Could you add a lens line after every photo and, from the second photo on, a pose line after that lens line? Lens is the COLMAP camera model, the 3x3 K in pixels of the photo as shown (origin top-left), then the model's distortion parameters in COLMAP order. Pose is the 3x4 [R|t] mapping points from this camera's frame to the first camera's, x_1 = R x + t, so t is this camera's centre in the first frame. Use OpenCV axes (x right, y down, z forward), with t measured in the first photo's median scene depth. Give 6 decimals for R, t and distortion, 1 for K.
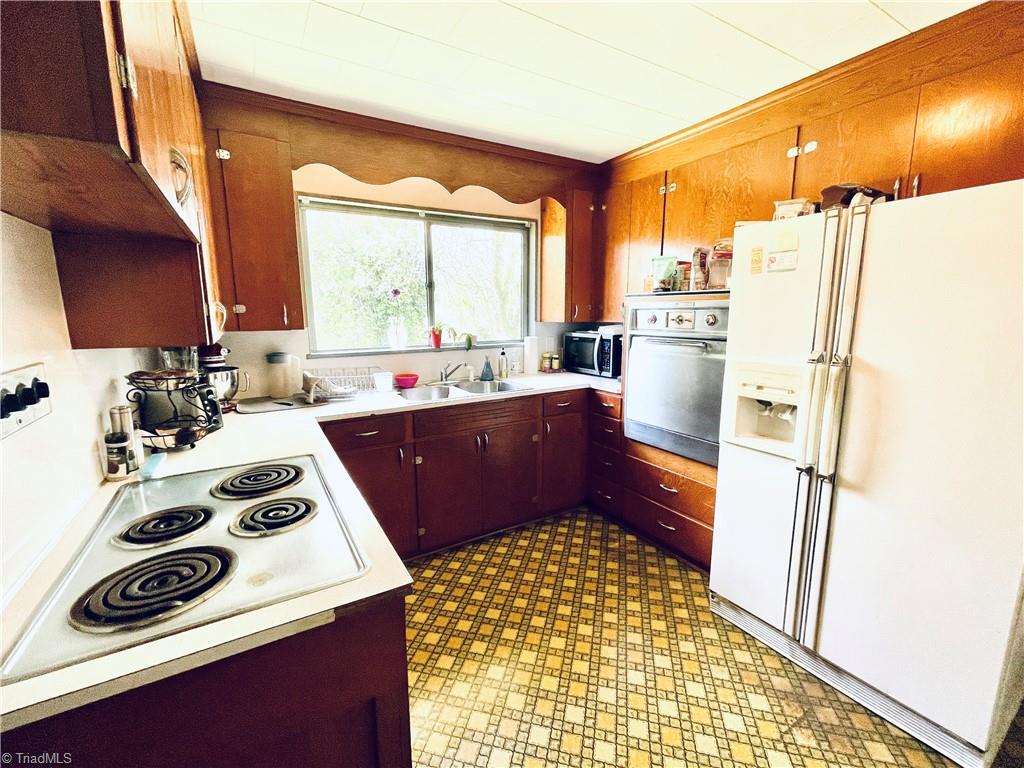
lens RADIAL K [[433.1, 0, 506.7], [0, 433.1, 382.9], [0, 0, 1]] dist [0.002816, 0.000191]
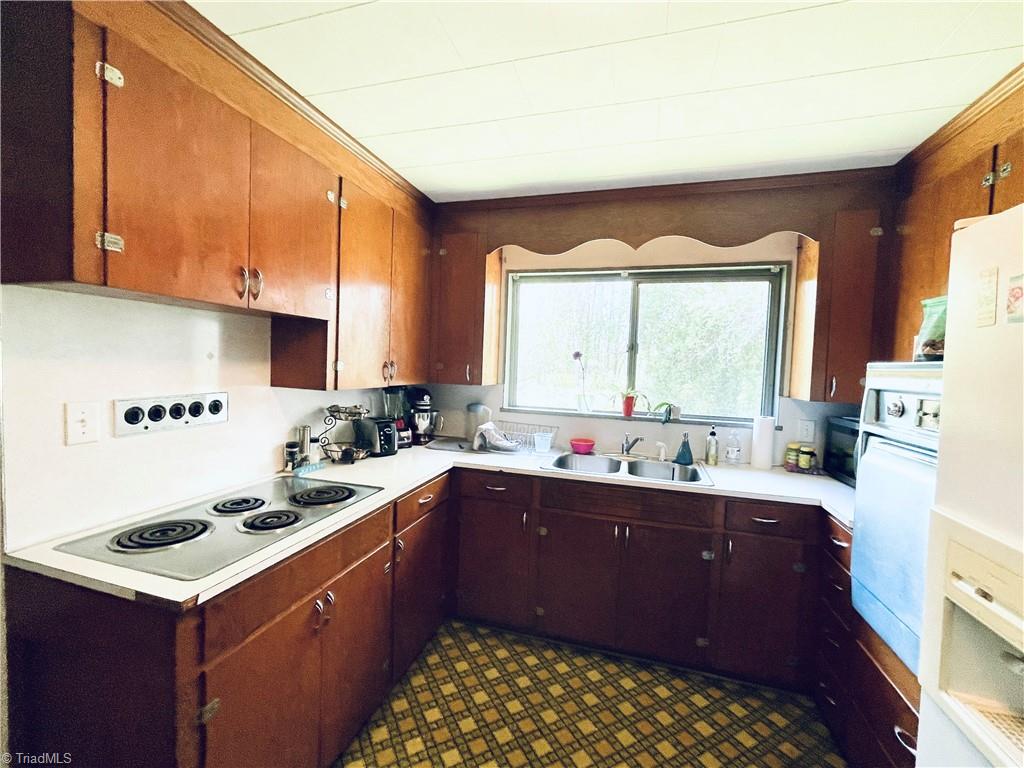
lens RADIAL K [[433.1, 0, 506.7], [0, 433.1, 382.9], [0, 0, 1]] dist [0.002816, 0.000191]
pose [[0.675593, 0.063923, -0.734498, 0.356890], [-0.161489, 0.984873, -0.062825, -0.056749], [0.719372, 0.161057, 0.675696, 0.222002]]
